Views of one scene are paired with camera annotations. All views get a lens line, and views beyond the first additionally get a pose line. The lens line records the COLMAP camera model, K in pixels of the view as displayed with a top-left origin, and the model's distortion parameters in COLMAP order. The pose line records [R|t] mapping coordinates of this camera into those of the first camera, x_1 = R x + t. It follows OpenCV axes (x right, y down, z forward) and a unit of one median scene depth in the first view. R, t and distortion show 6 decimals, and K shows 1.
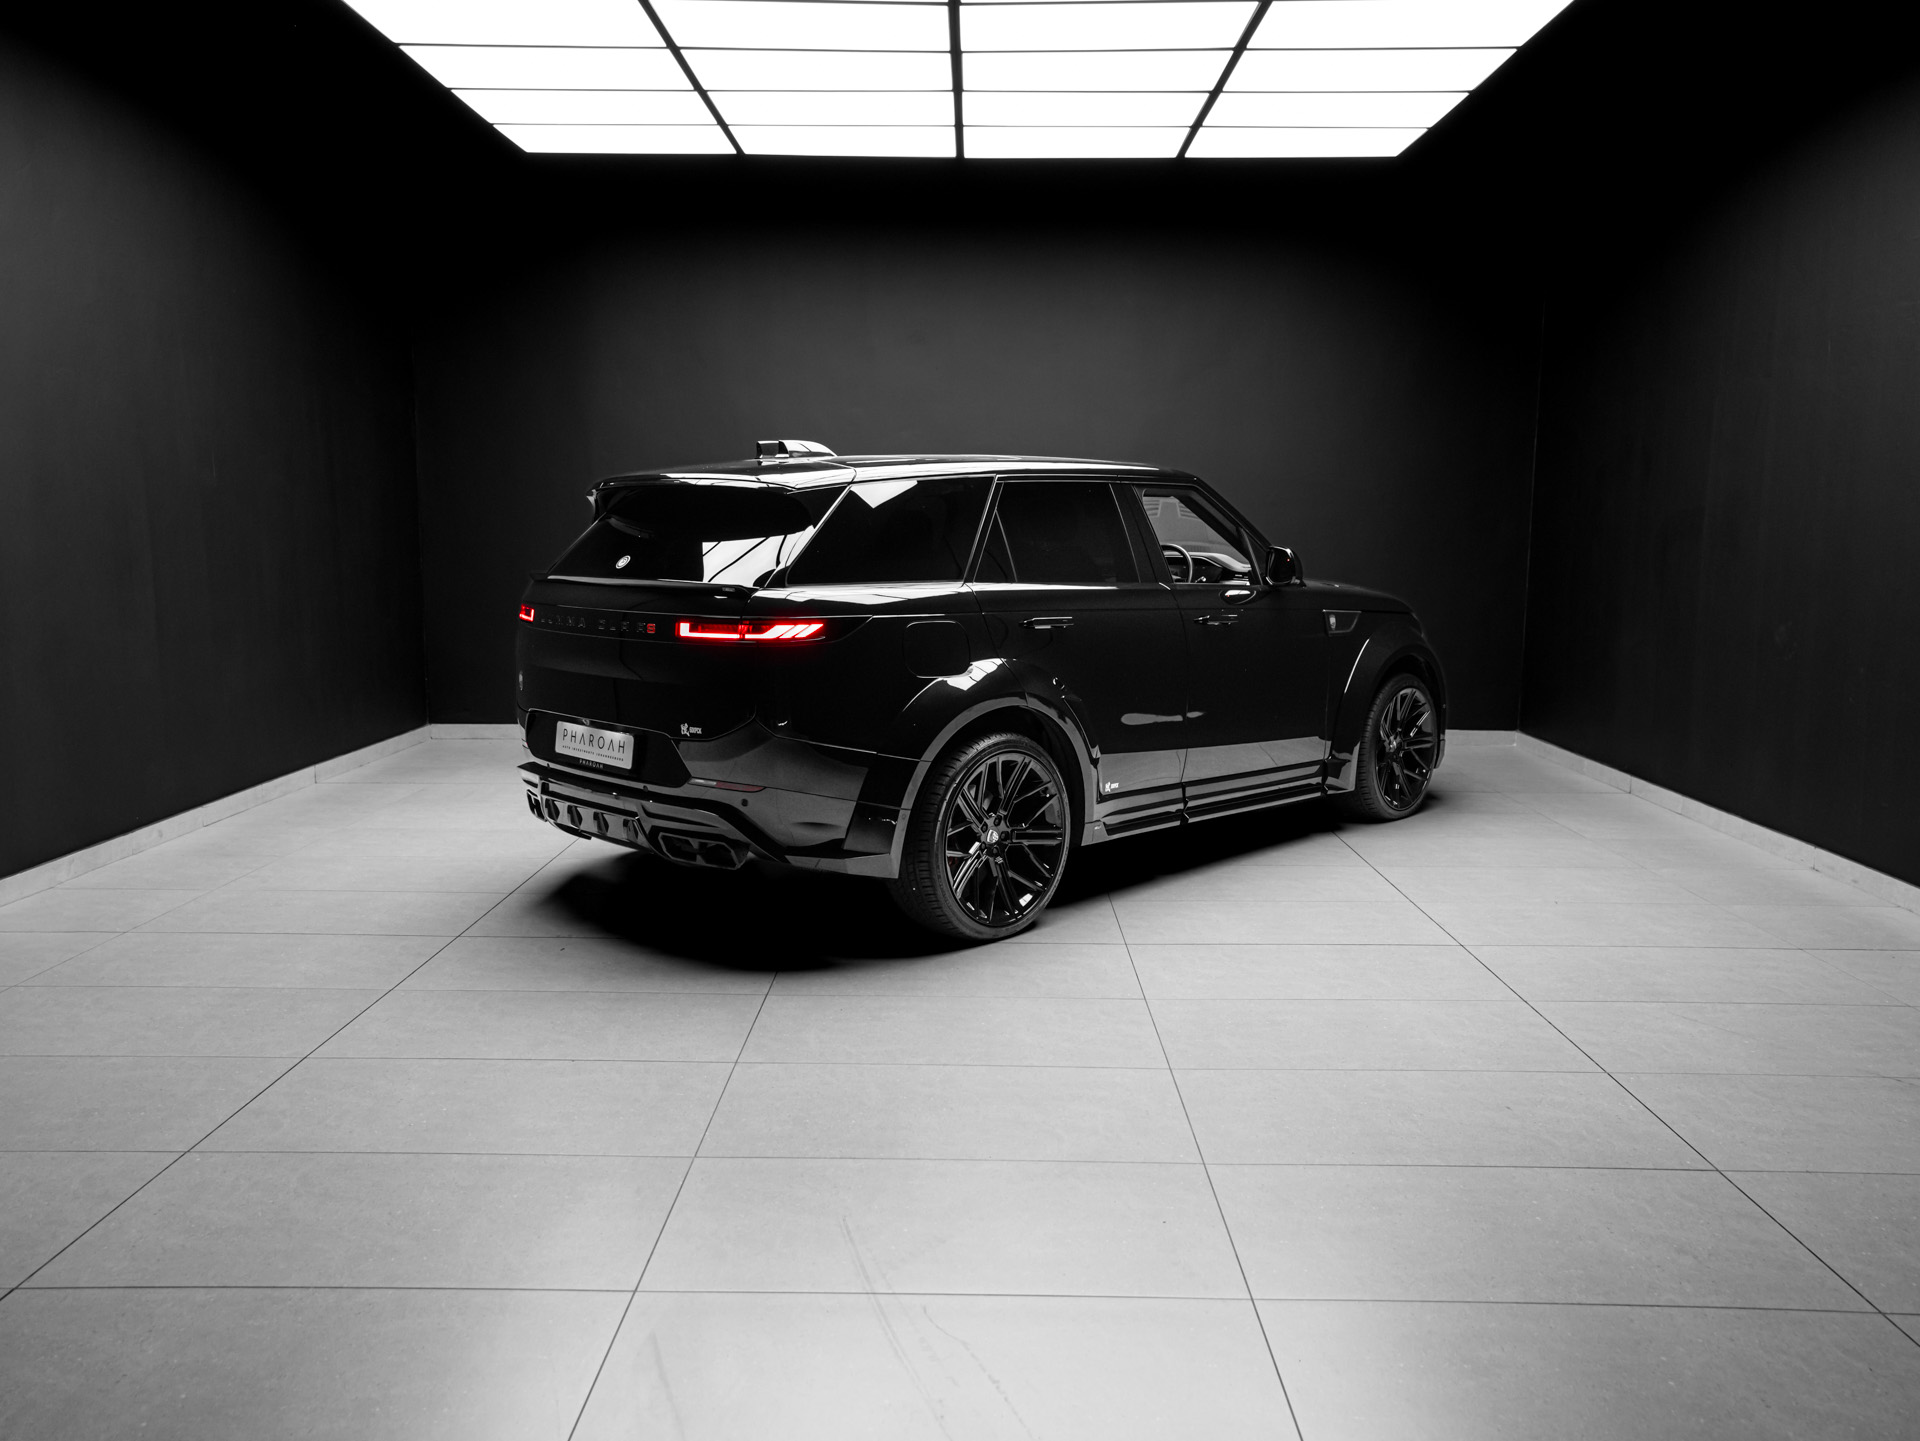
lens RADIAL K [[1443.4, 0, 960.0], [0, 1443.4, 720.5], [0, 0, 1]] dist [-0.033371, 0.076366]
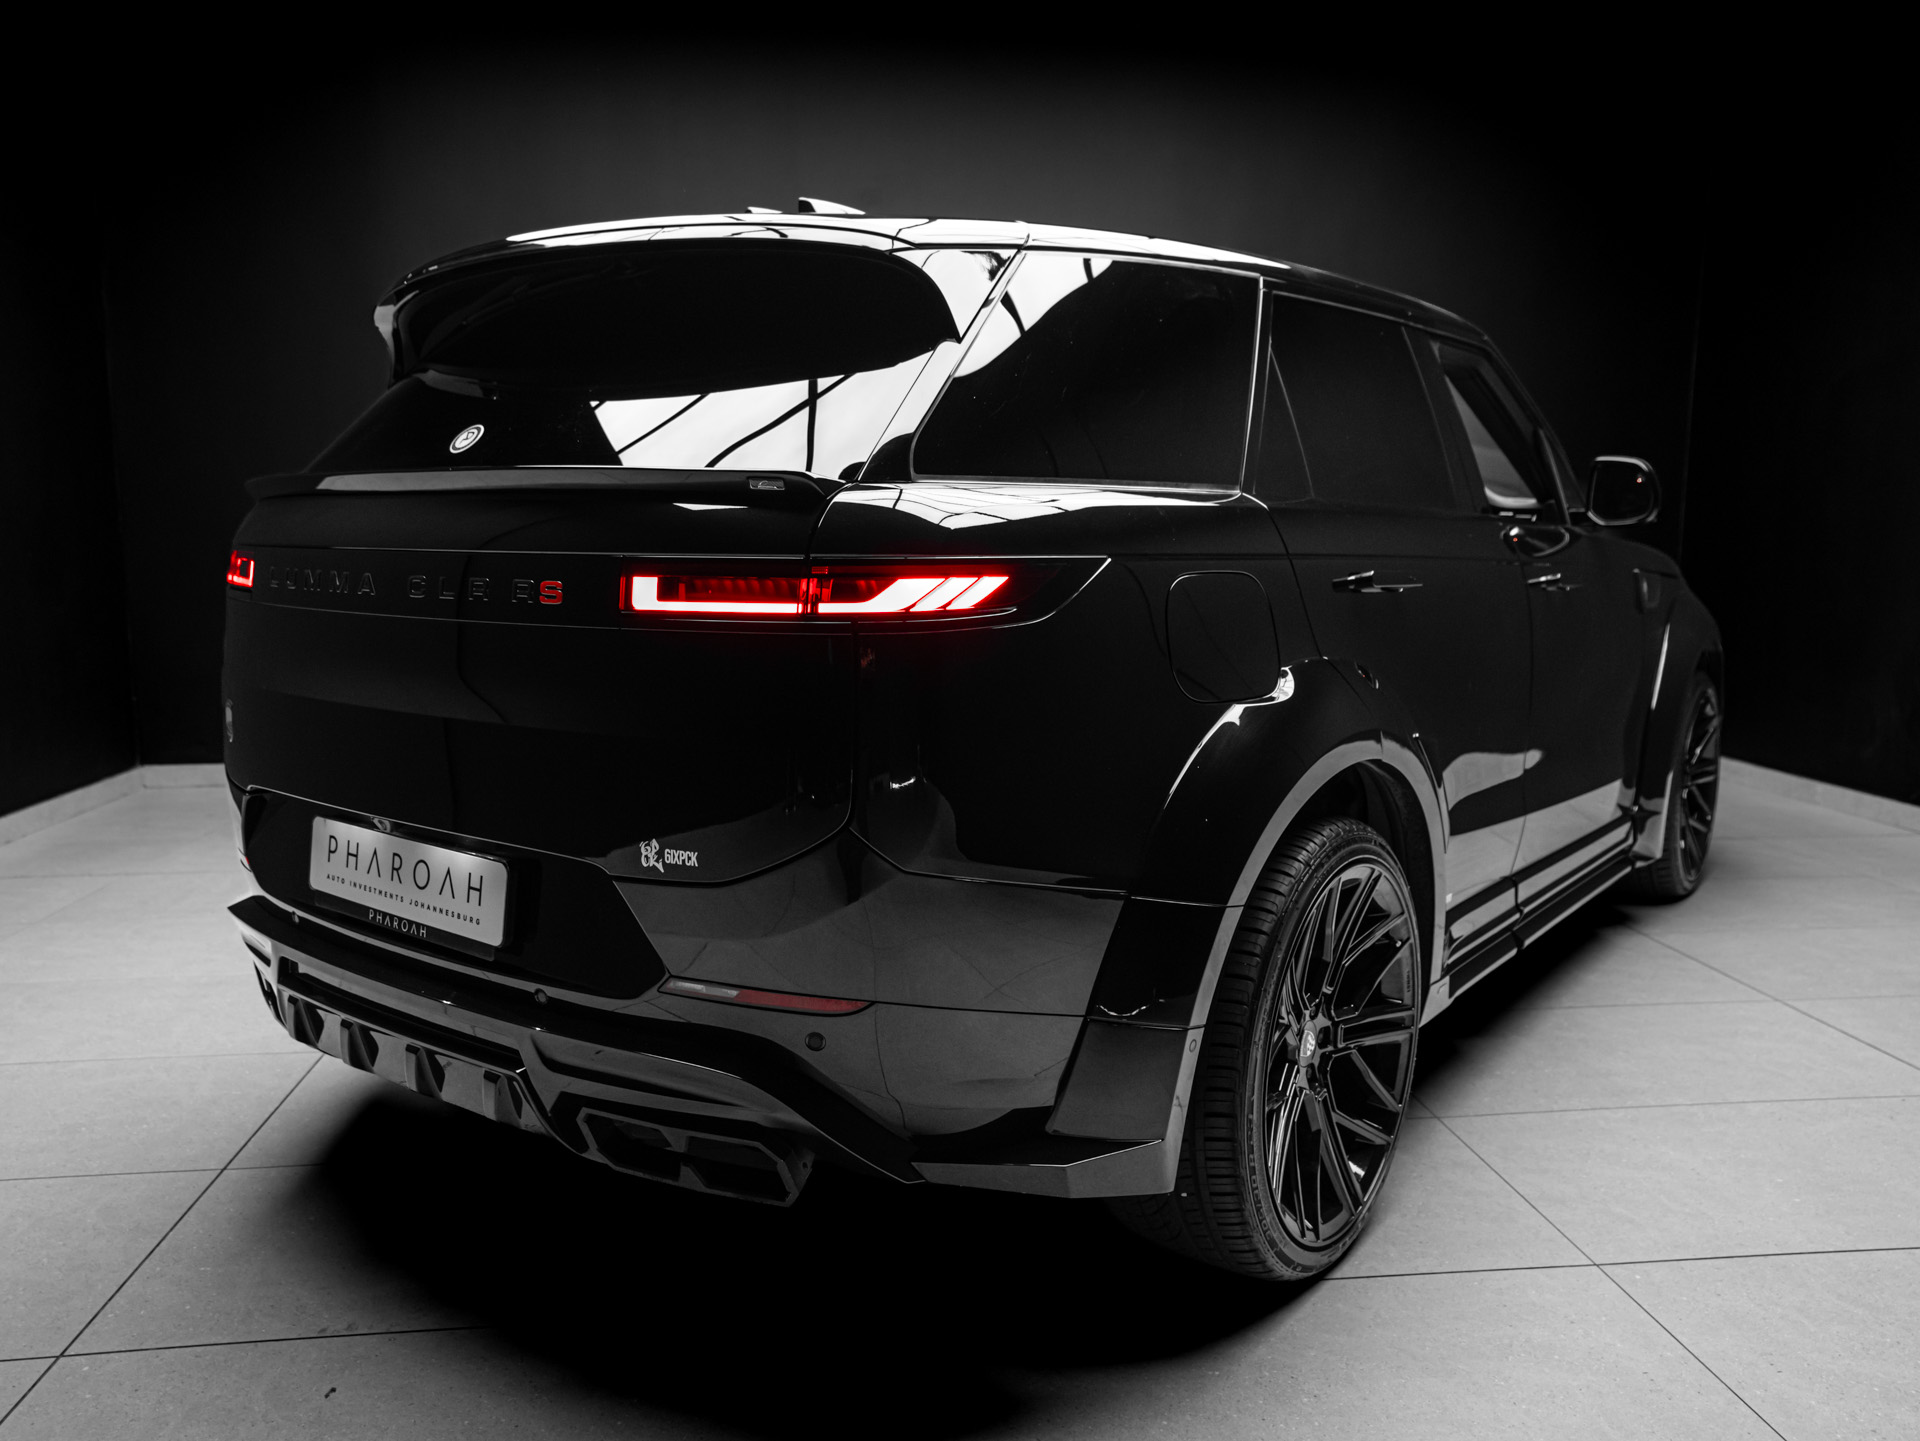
lens RADIAL K [[1462.1, 0, 960.7], [0, 1462.1, 720.7], [0, 0, 1]] dist [-0.030684, 0.071388]
pose [[0.992531, -0.019734, 0.120384, -0.146236], [0.019348, 0.999803, 0.004374, -0.027717], [-0.120446, -0.002013, 0.992718, 0.571193]]
